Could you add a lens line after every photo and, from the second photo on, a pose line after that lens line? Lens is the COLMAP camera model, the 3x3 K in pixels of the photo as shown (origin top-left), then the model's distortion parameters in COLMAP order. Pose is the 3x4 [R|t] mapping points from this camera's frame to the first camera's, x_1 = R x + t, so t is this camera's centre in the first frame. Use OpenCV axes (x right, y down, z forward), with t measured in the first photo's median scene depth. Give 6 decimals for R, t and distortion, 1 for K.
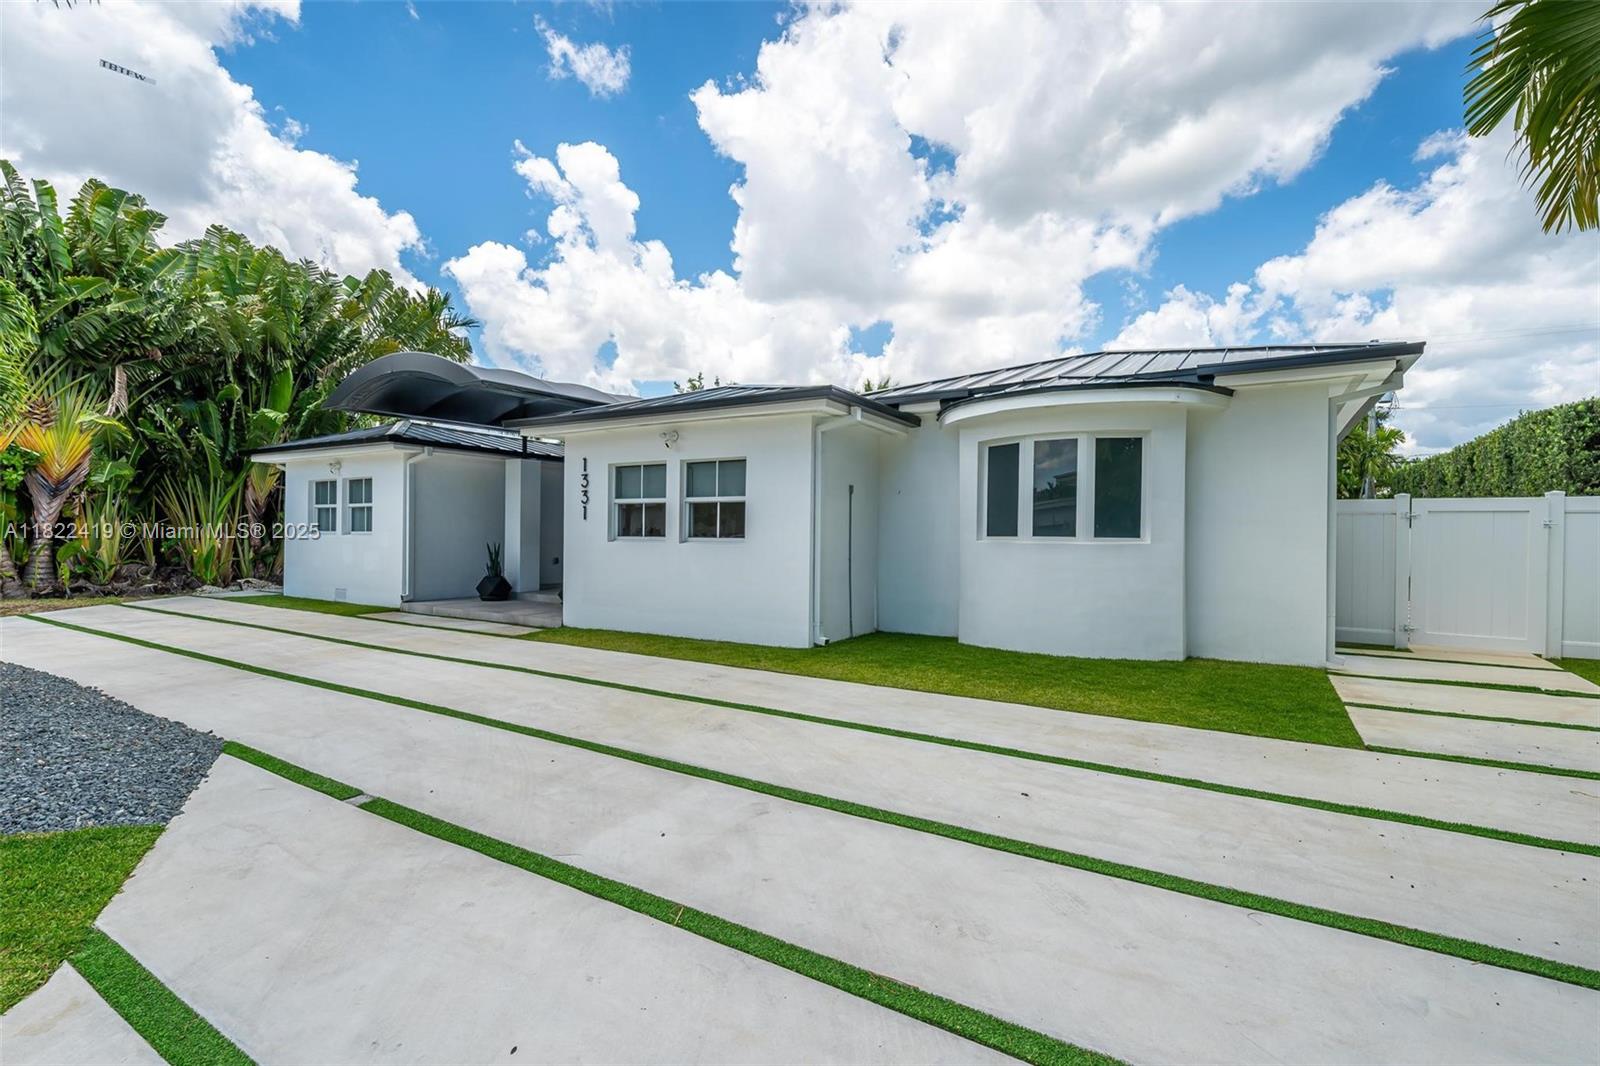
lens RADIAL K [[729.1, 0, 800.2], [0, 729.1, 536.9], [0, 0, 1]] dist [0.001994, 0.000352]
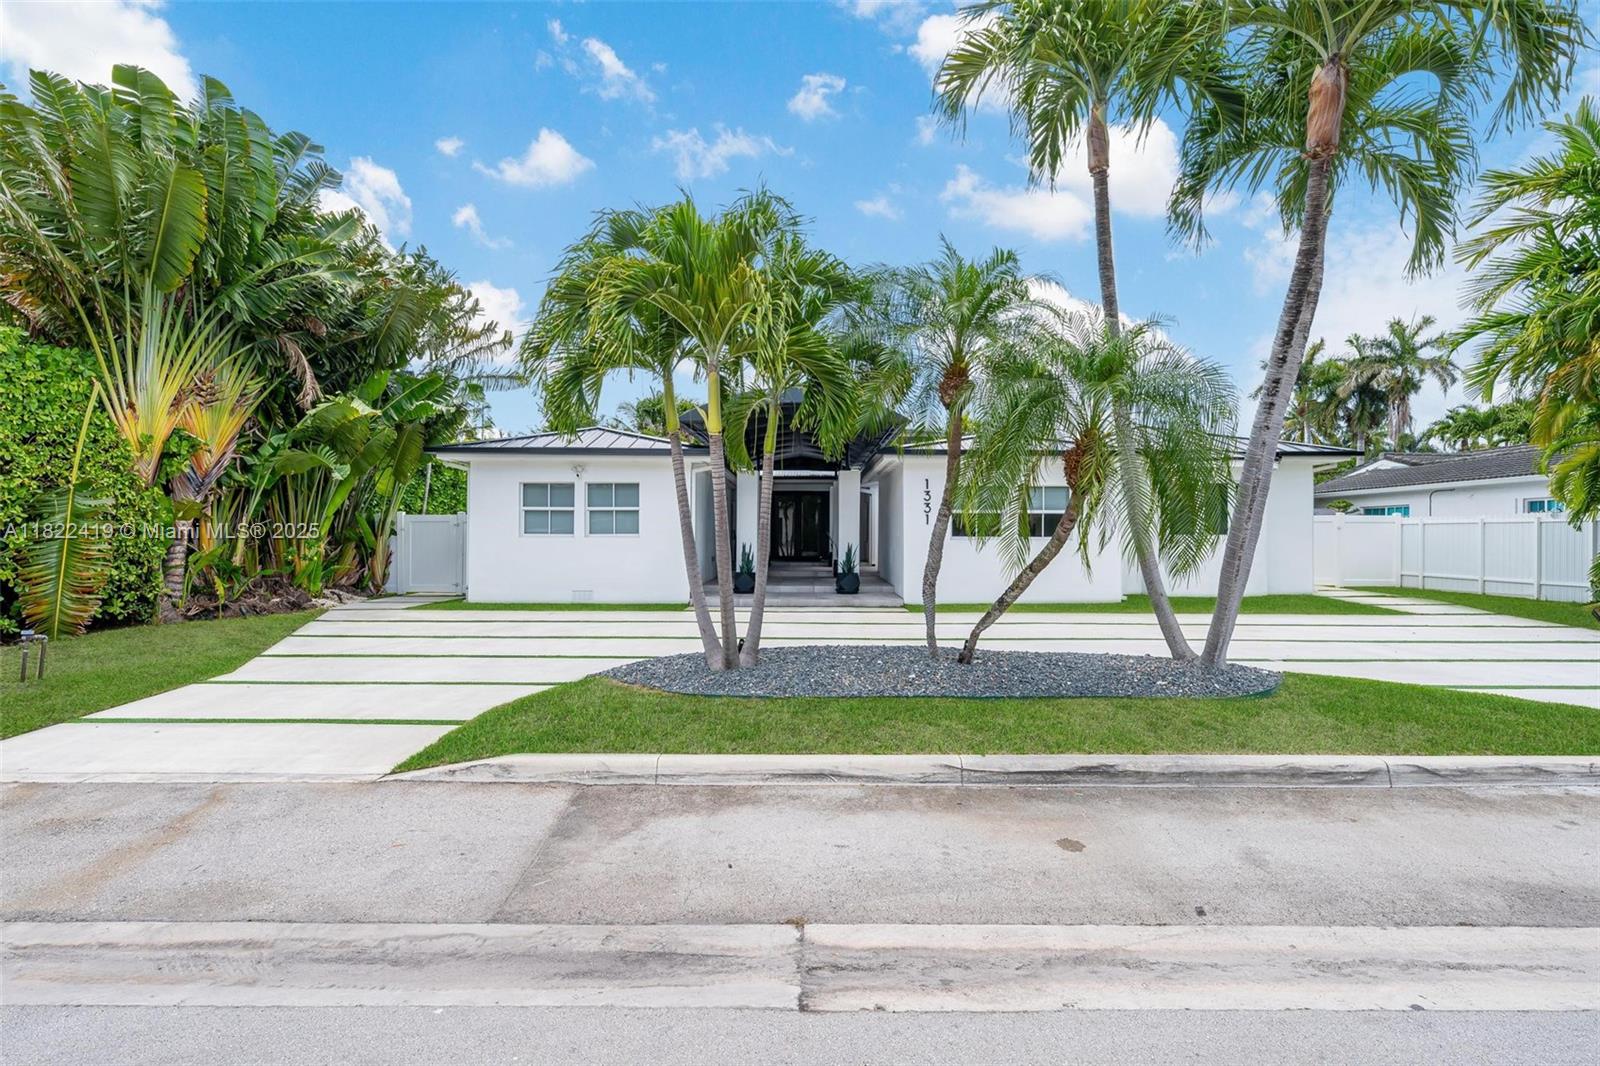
lens RADIAL K [[729.1, 0, 805.5], [0, 729.1, 533.1], [0, 0, 1]] dist [0.001994, 0.000352]
pose [[0.857432, -0.011233, 0.514475, -0.922872], [0.003332, 0.999862, 0.016278, -0.023000], [-0.514587, -0.012244, 0.857351, -0.048845]]
